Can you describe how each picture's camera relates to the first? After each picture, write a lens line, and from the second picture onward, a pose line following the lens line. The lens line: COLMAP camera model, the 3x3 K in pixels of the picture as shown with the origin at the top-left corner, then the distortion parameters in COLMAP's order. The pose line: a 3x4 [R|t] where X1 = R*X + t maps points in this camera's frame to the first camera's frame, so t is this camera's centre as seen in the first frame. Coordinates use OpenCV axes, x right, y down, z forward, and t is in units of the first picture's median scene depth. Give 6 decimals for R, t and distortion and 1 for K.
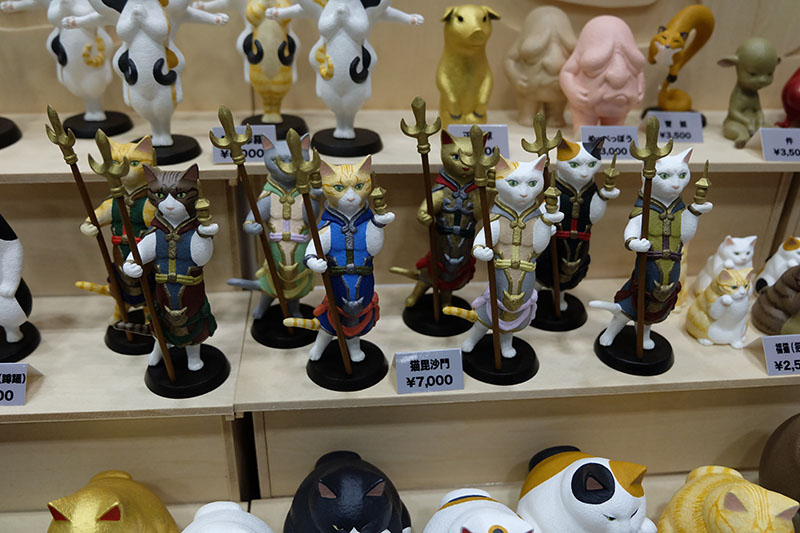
lens RADIAL K [[736.5, 0, 396.1], [0, 736.5, 252.9], [0, 0, 1]] dist [-0.055639, 0.008915]
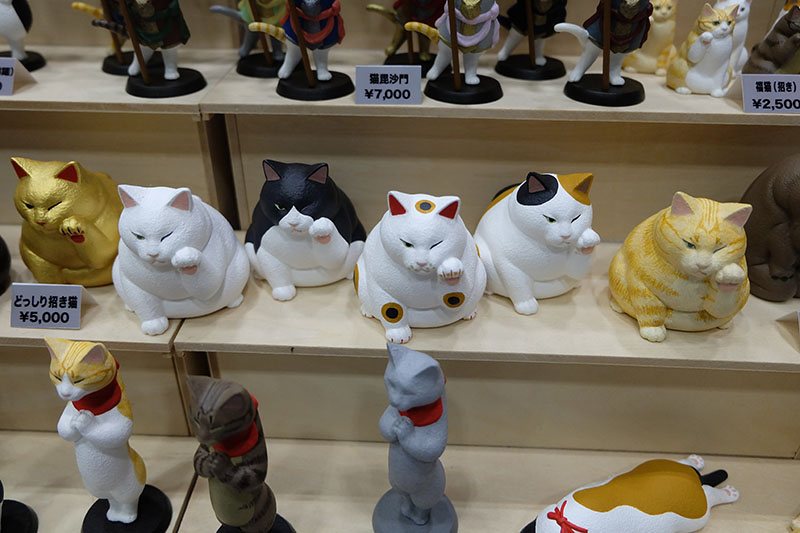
lens RADIAL K [[649.7, 0, 400.0], [0, 649.7, 266.5], [0, 0, 1]] dist [-0.009044, 0.001065]
pose [[0.991211, 0.062771, -0.116451, 0.175907], [-0.052898, 0.994888, 0.086018, 0.320767], [0.121255, -0.079102, 0.989465, 0.084061]]
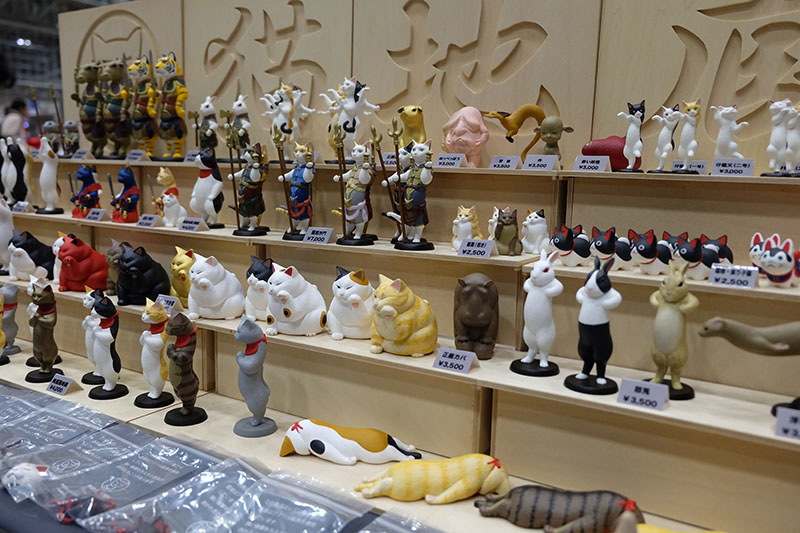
lens RADIAL K [[666.0, 0, 400.0], [0, 666.0, 266.5], [0, 0, 1]] dist [-0.010201, -0.001874]
pose [[0.794362, 0.080239, -0.602122, 1.422982], [-0.283929, 0.925337, -0.251269, 0.663274], [0.537004, 0.370558, 0.757835, -0.357770]]
